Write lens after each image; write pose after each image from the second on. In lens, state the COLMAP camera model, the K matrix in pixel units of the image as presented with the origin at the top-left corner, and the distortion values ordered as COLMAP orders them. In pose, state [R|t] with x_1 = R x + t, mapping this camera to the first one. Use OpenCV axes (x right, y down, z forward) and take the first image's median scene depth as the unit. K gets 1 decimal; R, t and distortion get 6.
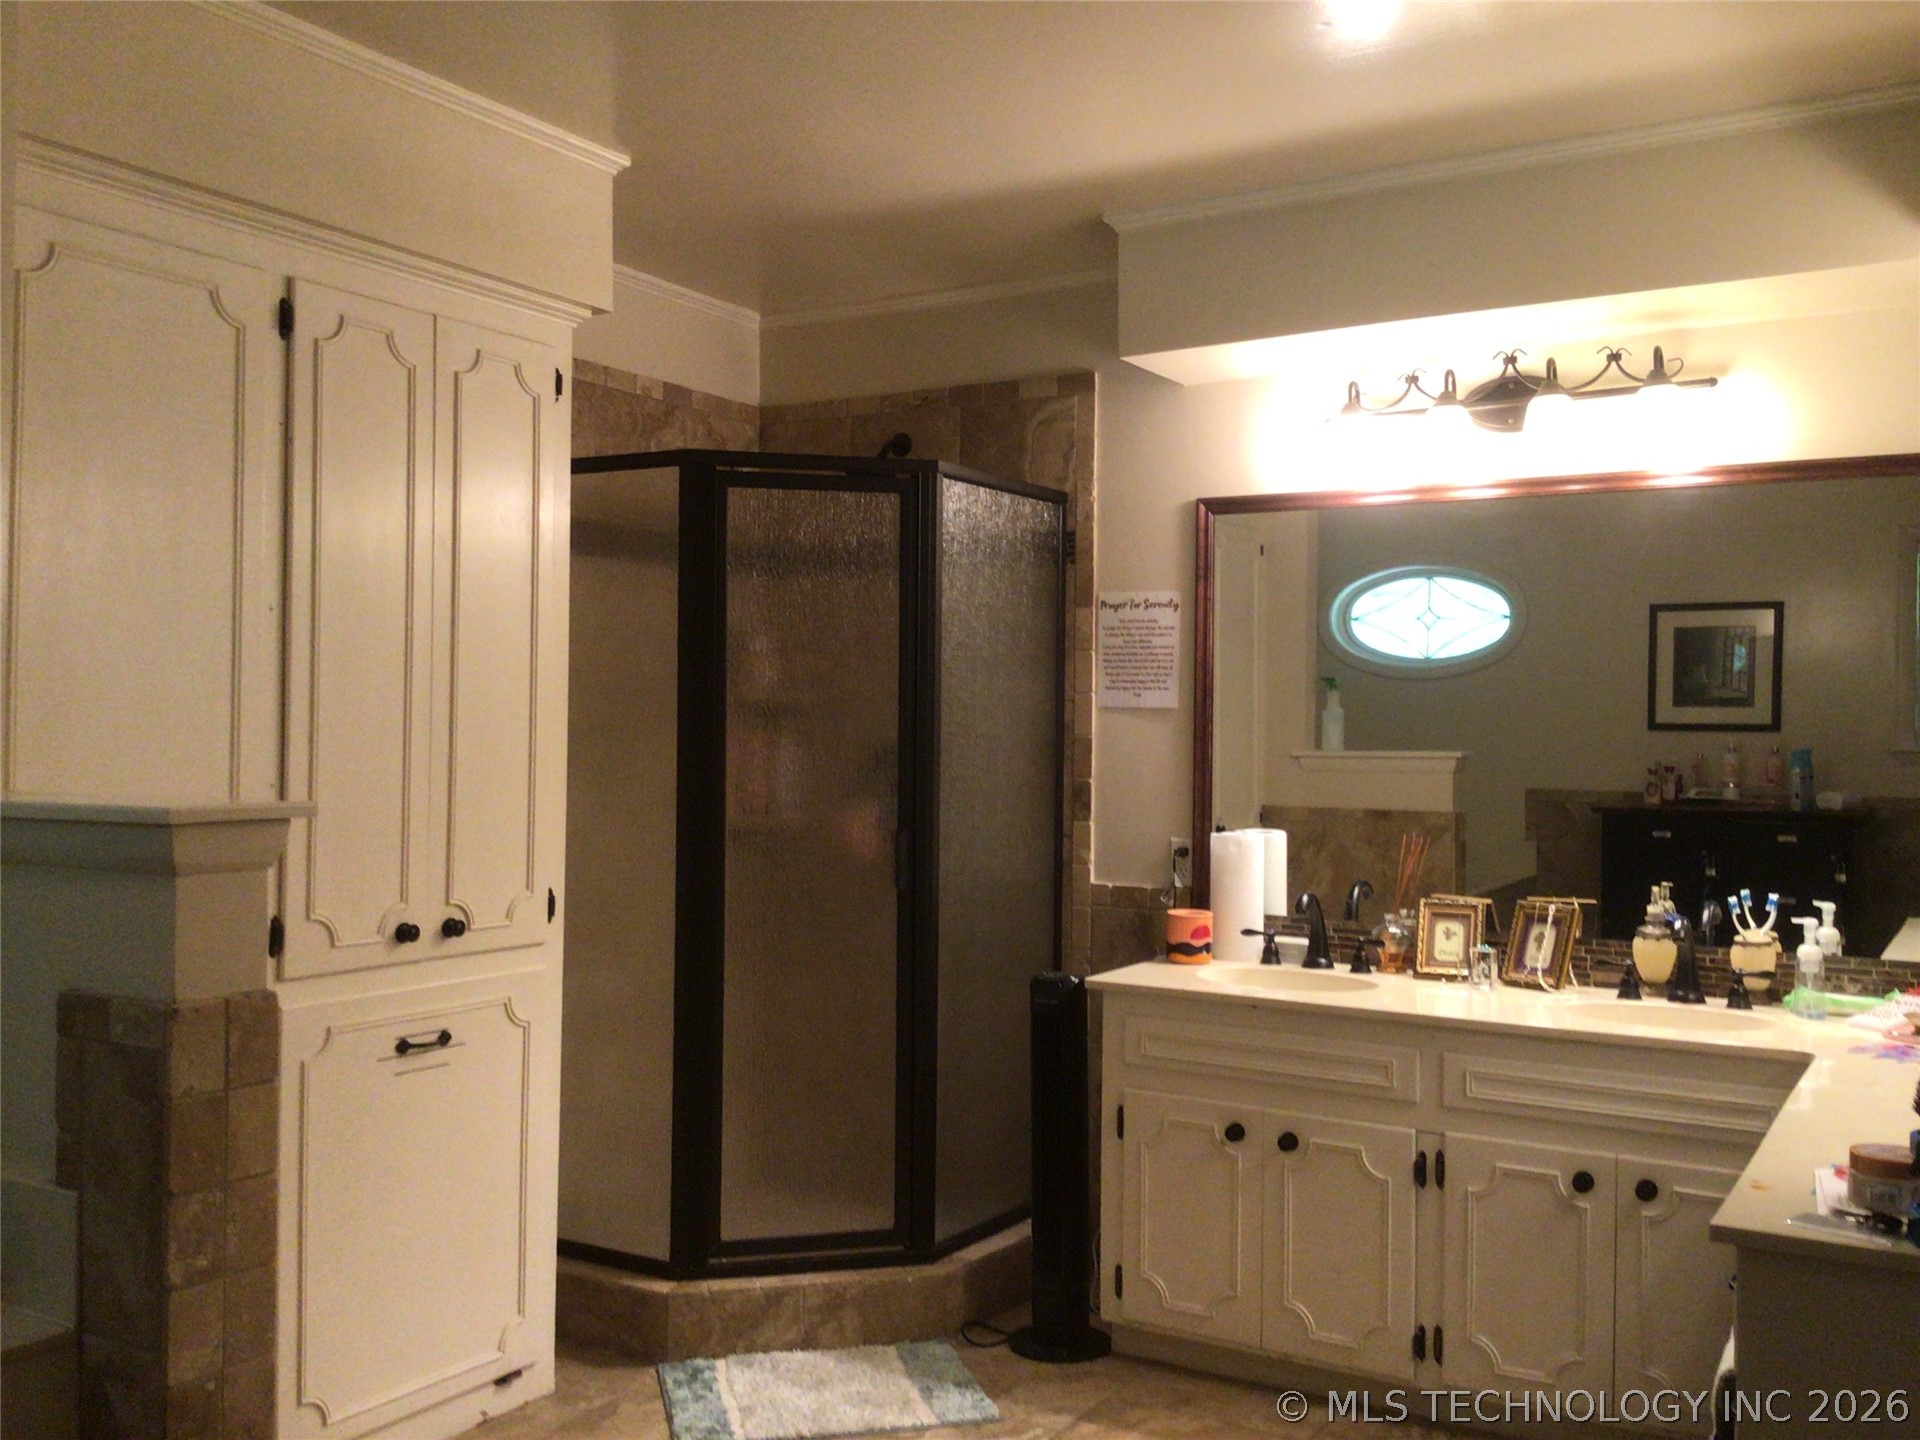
lens RADIAL K [[1763.6, 0, 949.1], [0, 1763.6, 721.1], [0, 0, 1]] dist [0.034669, 0.000000]
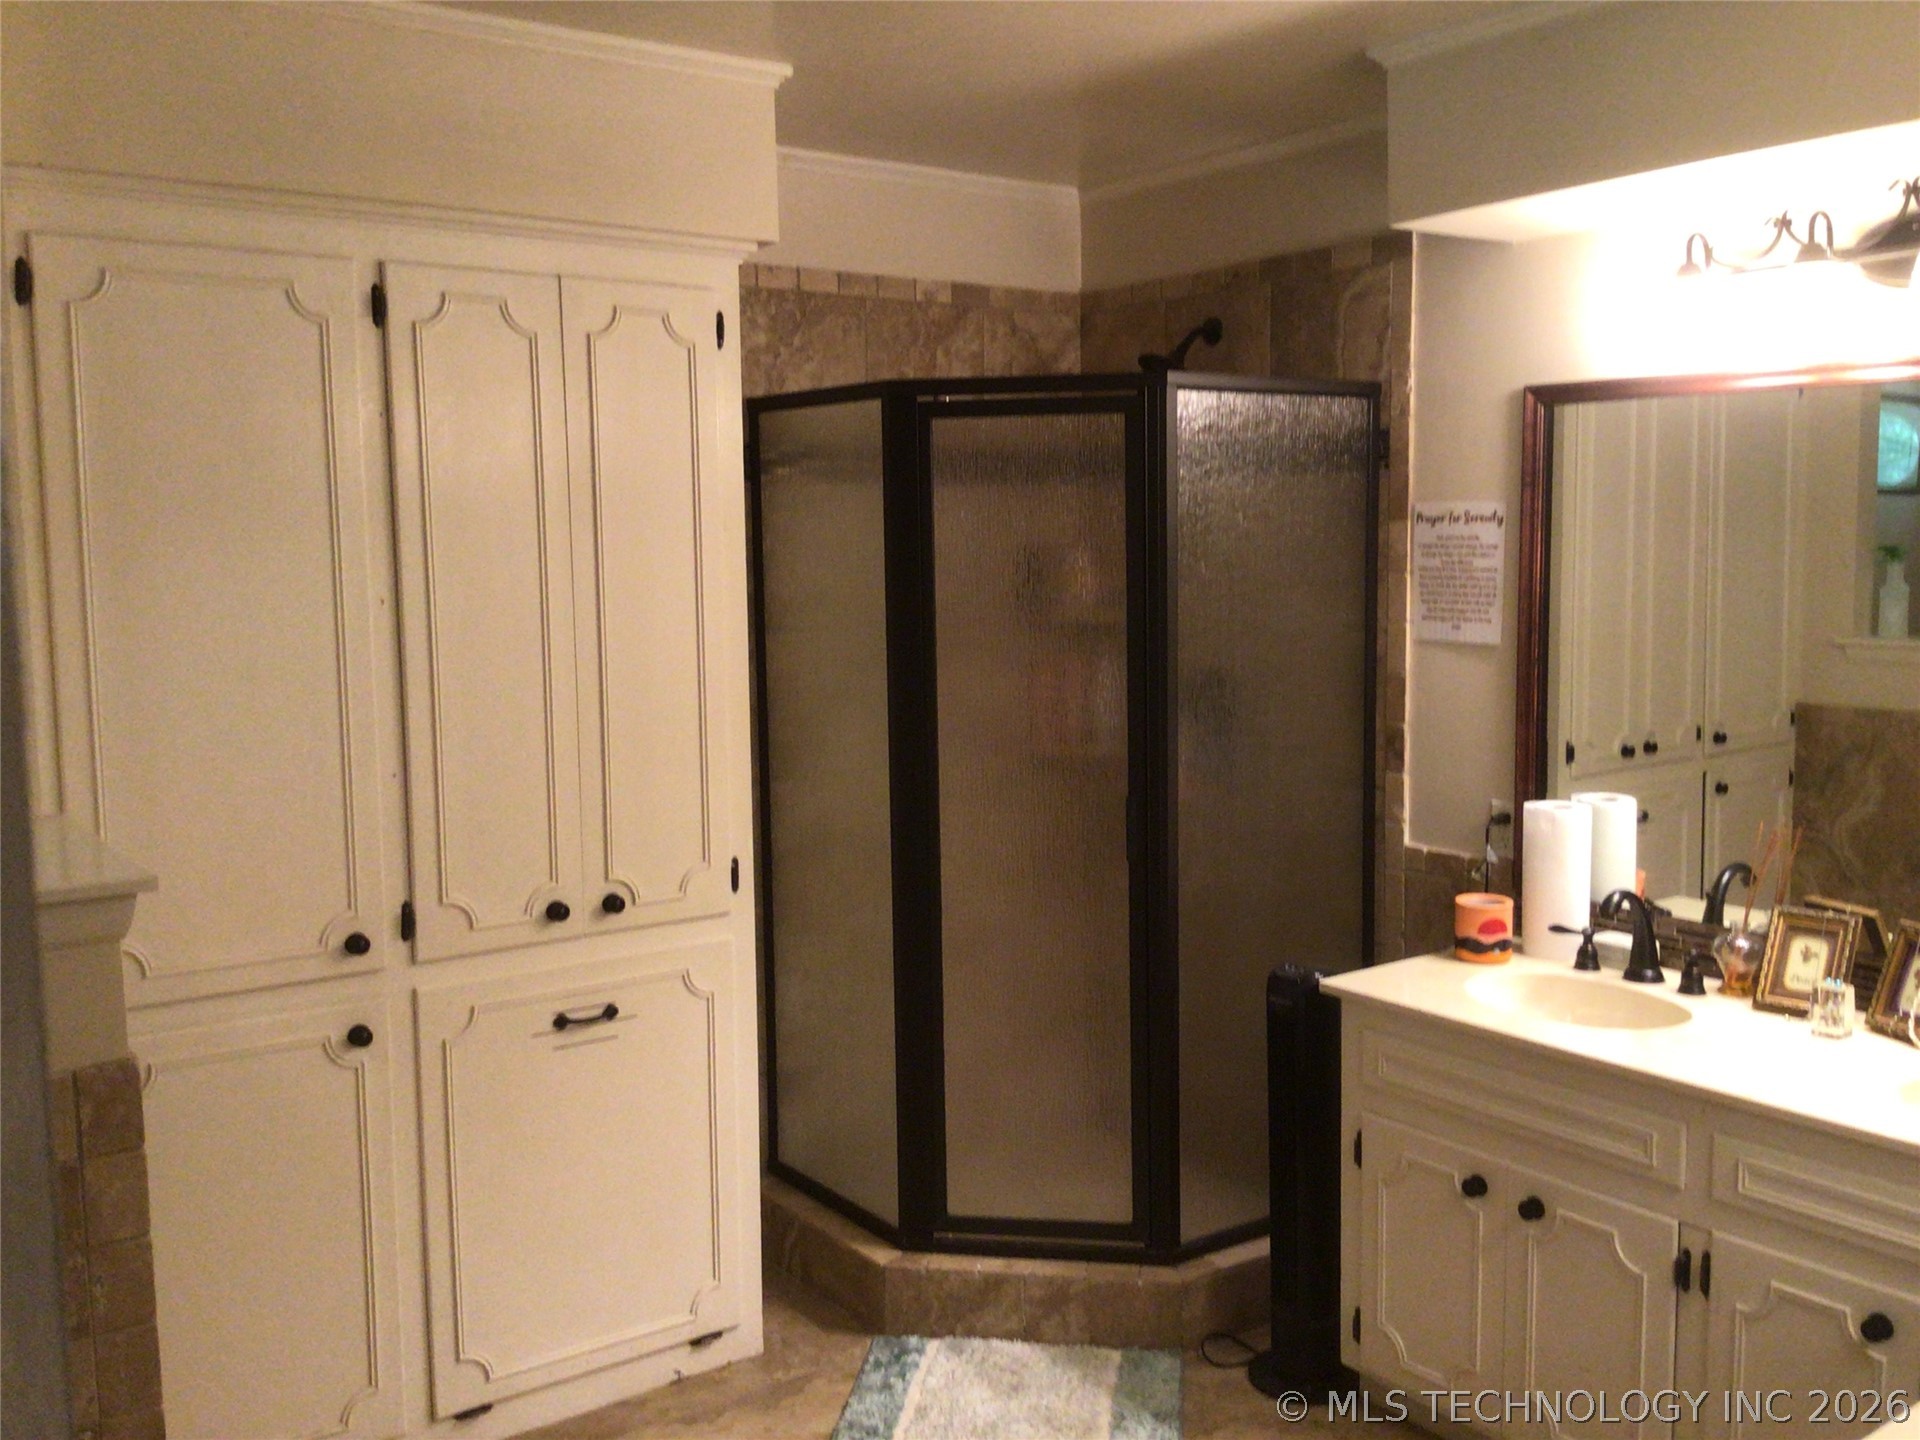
lens RADIAL K [[1763.6, 0, 966.2], [0, 1763.6, 714.5], [0, 0, 1]] dist [0.034669, 0.000000]
pose [[0.923007, 0.017798, -0.384371, 0.243953], [0.024588, 0.994160, 0.105079, -0.076374], [0.383997, -0.106440, 0.917179, 0.157230]]
